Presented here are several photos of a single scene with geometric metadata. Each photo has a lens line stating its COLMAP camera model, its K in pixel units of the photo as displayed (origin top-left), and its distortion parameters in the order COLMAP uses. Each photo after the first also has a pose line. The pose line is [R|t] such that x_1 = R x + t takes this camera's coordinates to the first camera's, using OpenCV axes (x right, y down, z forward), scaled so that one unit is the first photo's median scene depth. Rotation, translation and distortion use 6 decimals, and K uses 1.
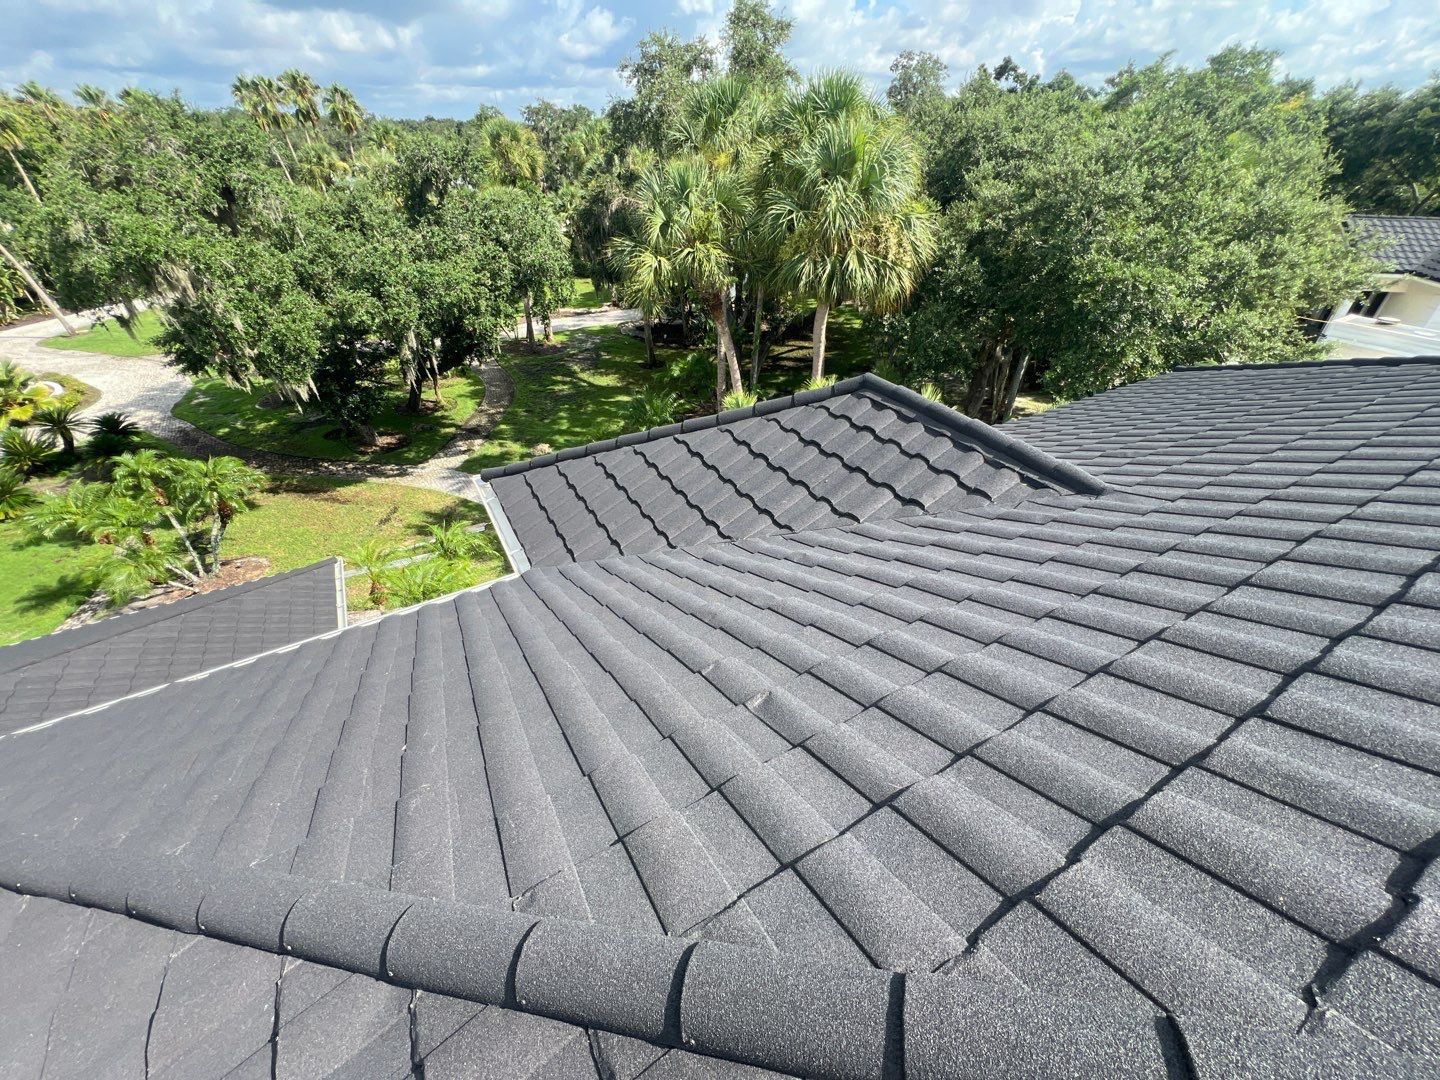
lens RADIAL K [[577.6, 0, 717.3], [0, 577.6, 538.2], [0, 0, 1]] dist [-0.000200, -0.000174]
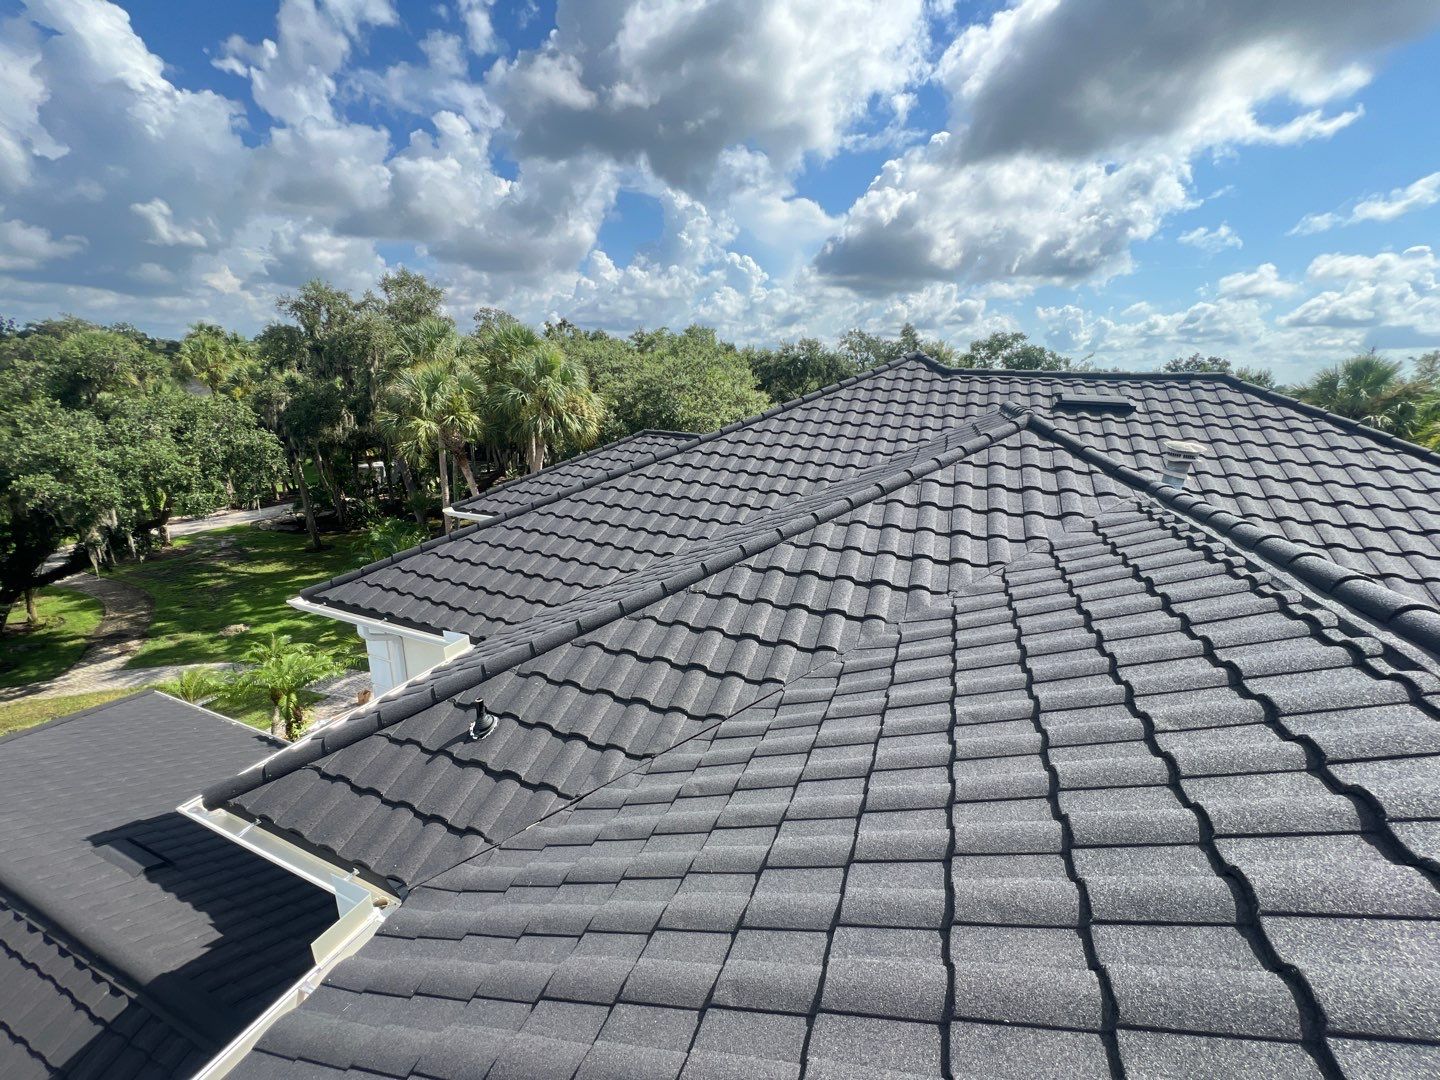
lens RADIAL K [[598.9, 0, 724.8], [0, 598.9, 536.3], [0, 0, 1]] dist [-0.000095, 0.000285]
pose [[0.785020, -0.138562, 0.603775, -0.277377], [0.329886, 0.918474, -0.218130, 0.208803], [-0.524327, 0.370414, 0.766730, -0.261535]]
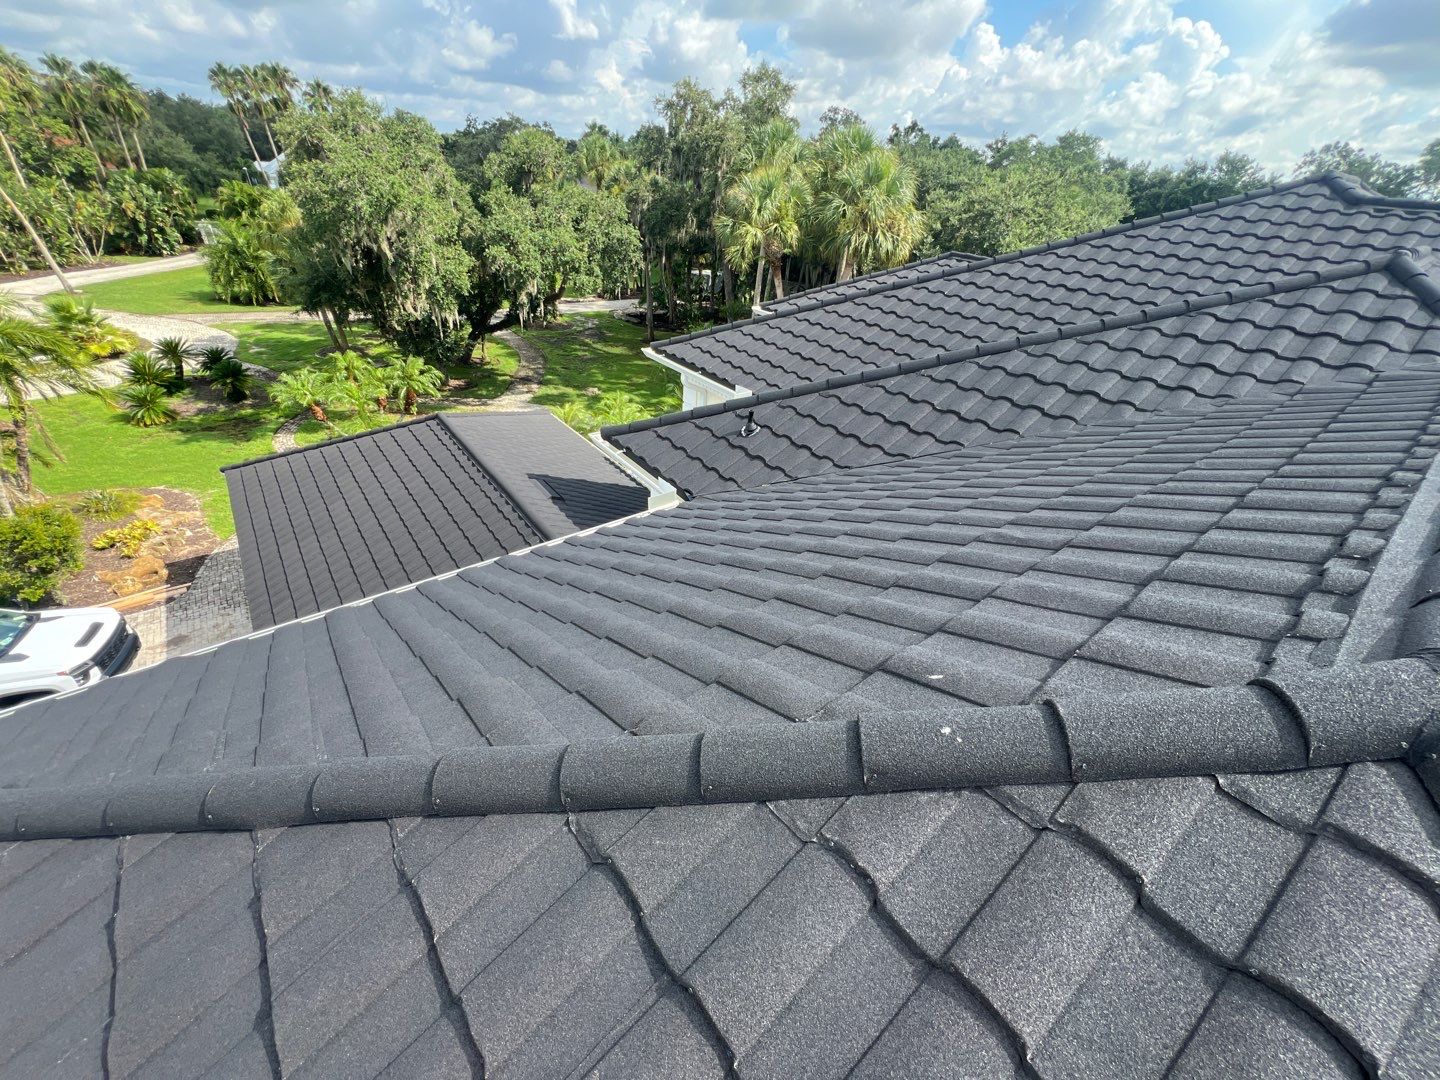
lens RADIAL K [[592.3, 0, 706.9], [0, 592.3, 549.4], [0, 0, 1]] dist [-0.001083, 0.000128]
pose [[0.987677, -0.011731, 0.156065, -0.297323], [0.017087, 0.999309, -0.033020, 0.265344], [-0.155569, 0.035280, 0.987195, -0.331098]]
